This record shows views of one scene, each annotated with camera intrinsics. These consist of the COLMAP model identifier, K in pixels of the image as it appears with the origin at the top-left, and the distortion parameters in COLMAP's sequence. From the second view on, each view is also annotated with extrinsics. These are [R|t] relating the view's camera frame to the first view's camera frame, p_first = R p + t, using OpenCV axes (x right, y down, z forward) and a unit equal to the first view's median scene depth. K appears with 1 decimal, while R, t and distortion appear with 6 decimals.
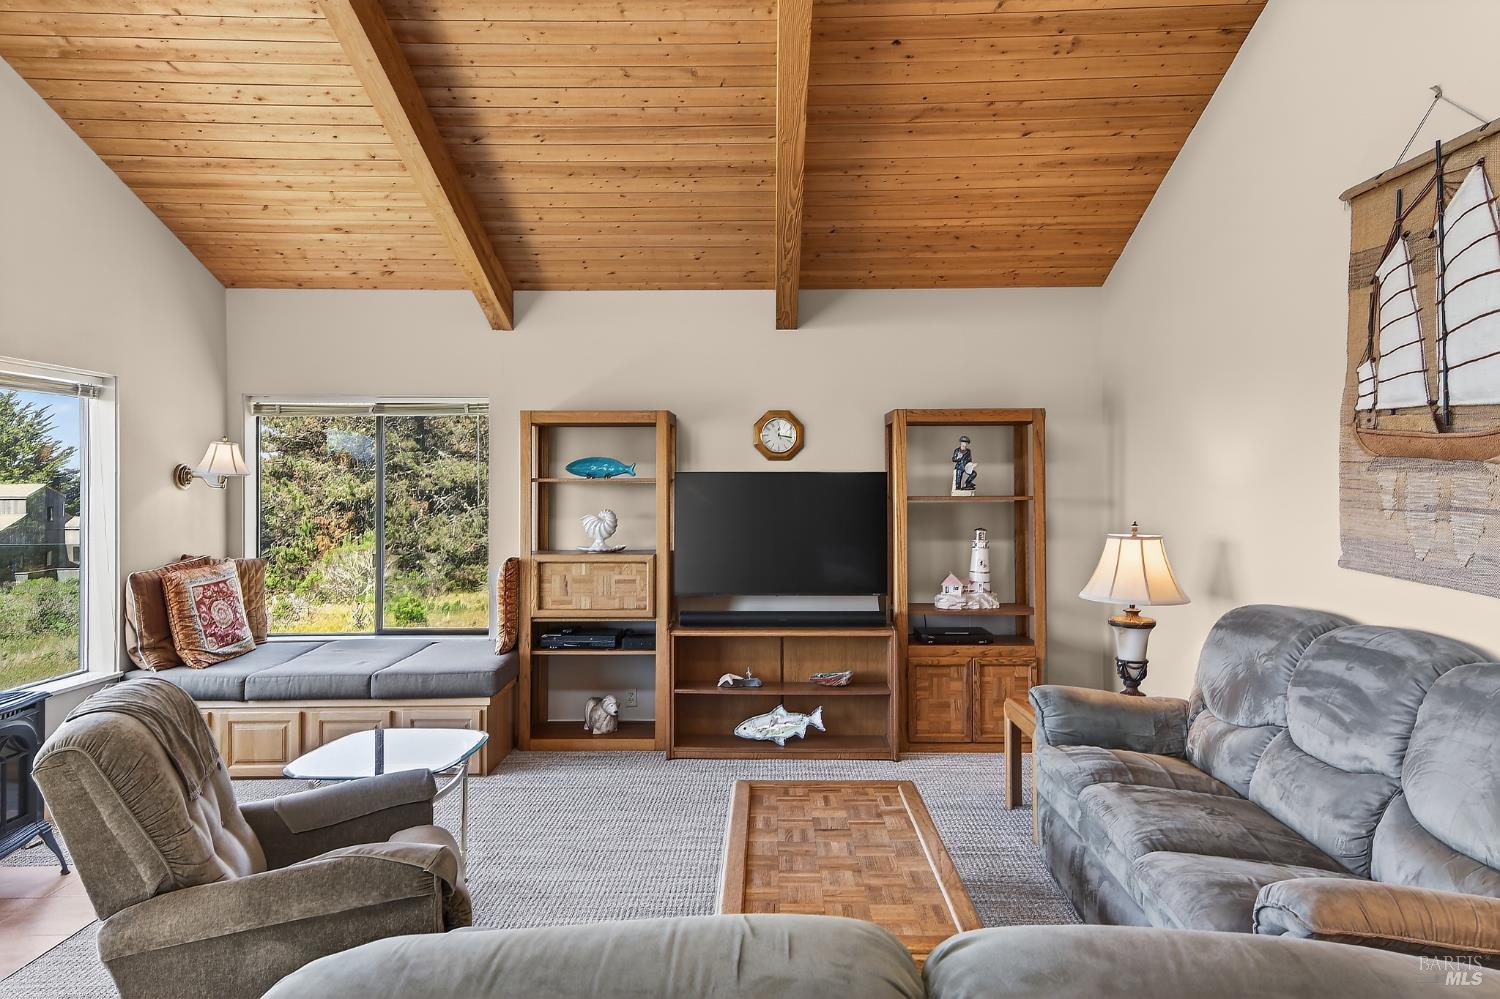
lens RADIAL K [[1021.5, 0, 754.9], [0, 1021.5, 490.9], [0, 0, 1]] dist [0.067058, 0.001720]
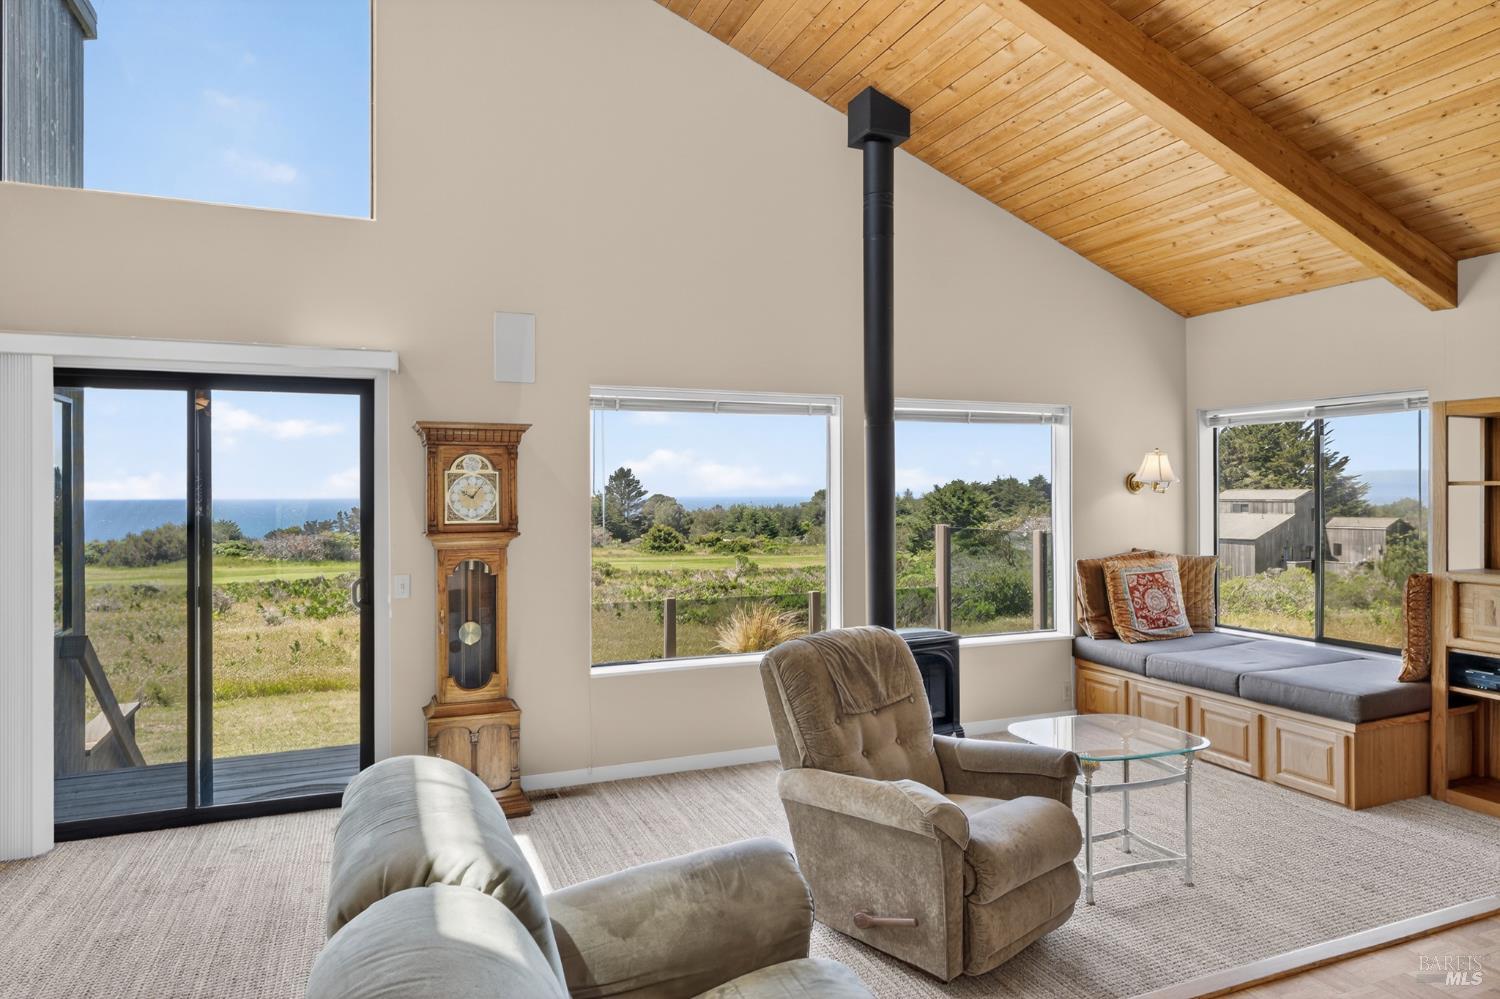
lens RADIAL K [[920.4, 0, 756.3], [0, 920.4, 492.7], [0, 0, 1]] dist [-0.004237, 0.001513]
pose [[0.401023, 0.001243, -0.916067, 0.253848], [-0.003268, 0.999995, -0.000074, -0.001089], [0.916062, 0.003023, 0.401025, 0.178785]]
